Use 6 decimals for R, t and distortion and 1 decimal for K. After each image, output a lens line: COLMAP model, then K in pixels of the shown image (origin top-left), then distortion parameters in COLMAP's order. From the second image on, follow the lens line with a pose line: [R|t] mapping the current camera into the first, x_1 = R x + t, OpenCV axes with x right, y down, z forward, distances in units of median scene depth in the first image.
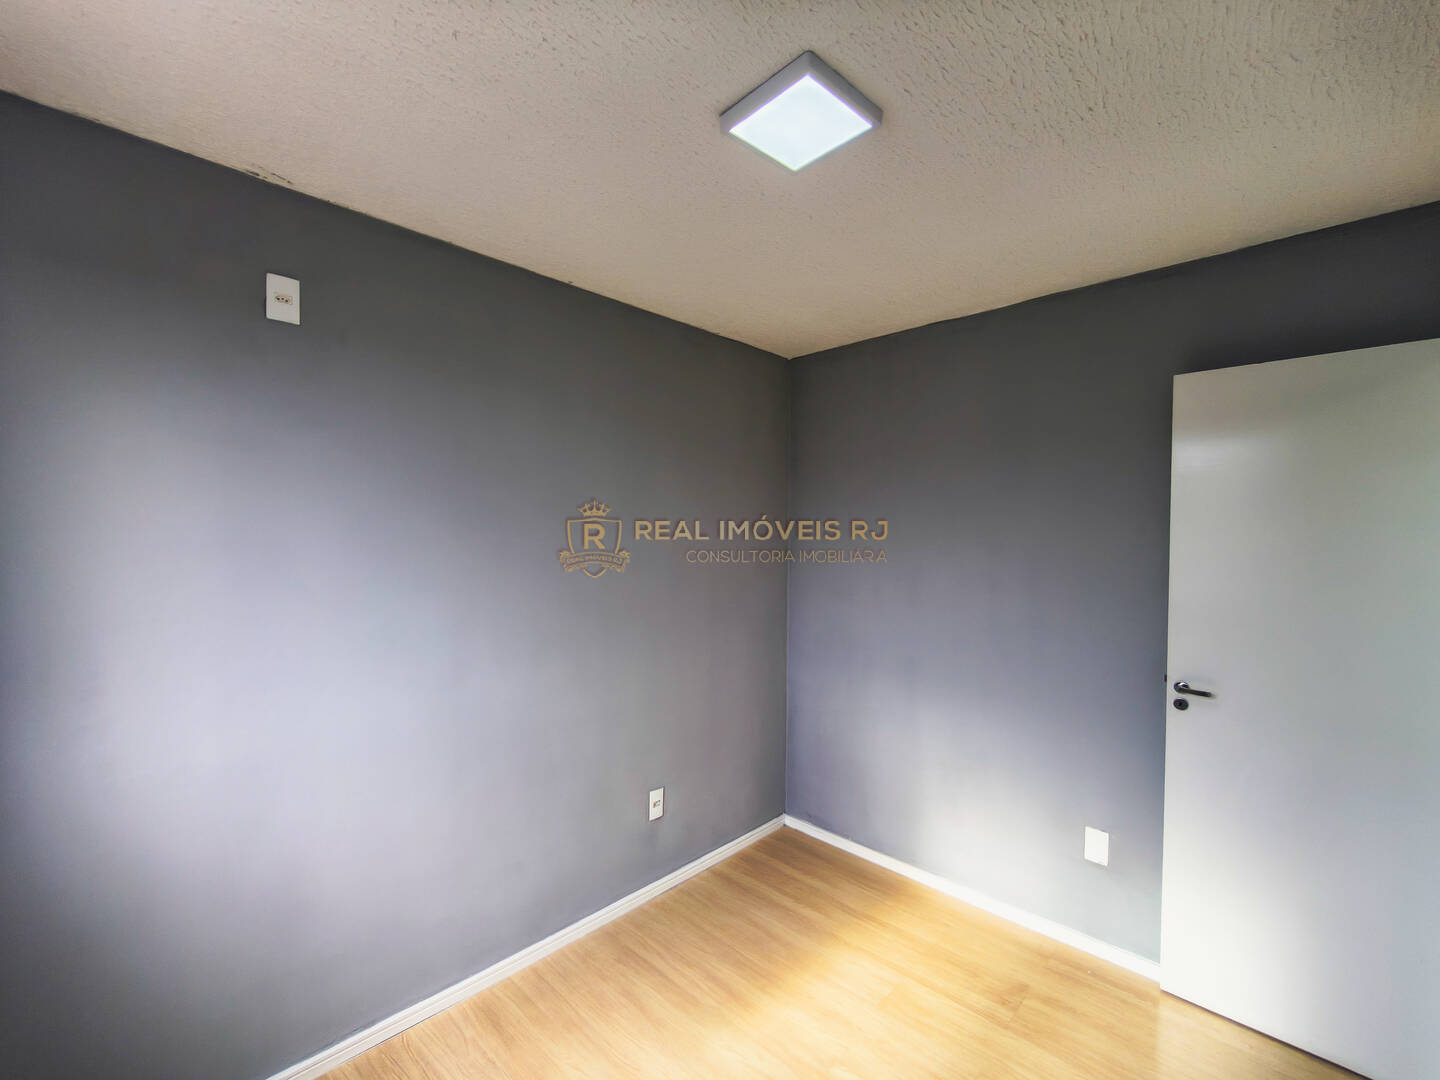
lens RADIAL K [[618.3, 0, 711.5], [0, 618.3, 543.9], [0, 0, 1]] dist [-0.003081, 0.001133]
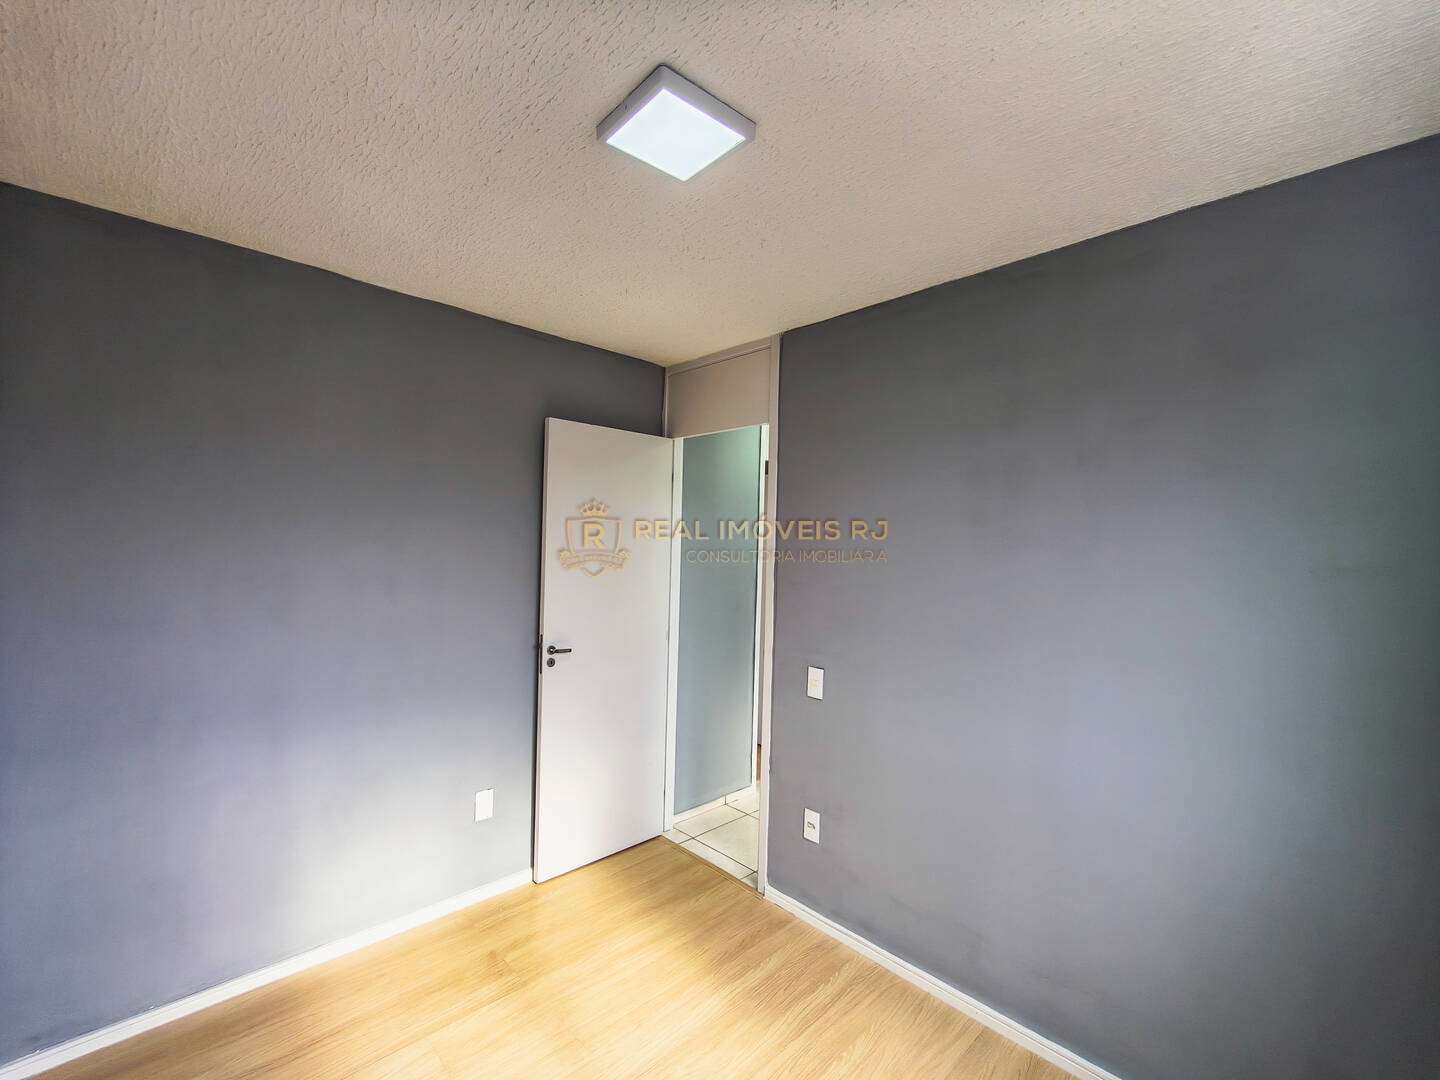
lens RADIAL K [[618.3, 0, 715.4], [0, 618.3, 540.3], [0, 0, 1]] dist [-0.003081, 0.001133]
pose [[0.033578, 0.001214, 0.999435, -0.558684], [-0.007350, 0.999973, -0.000968, -0.008486], [-0.999409, -0.007313, 0.033586, 0.573890]]
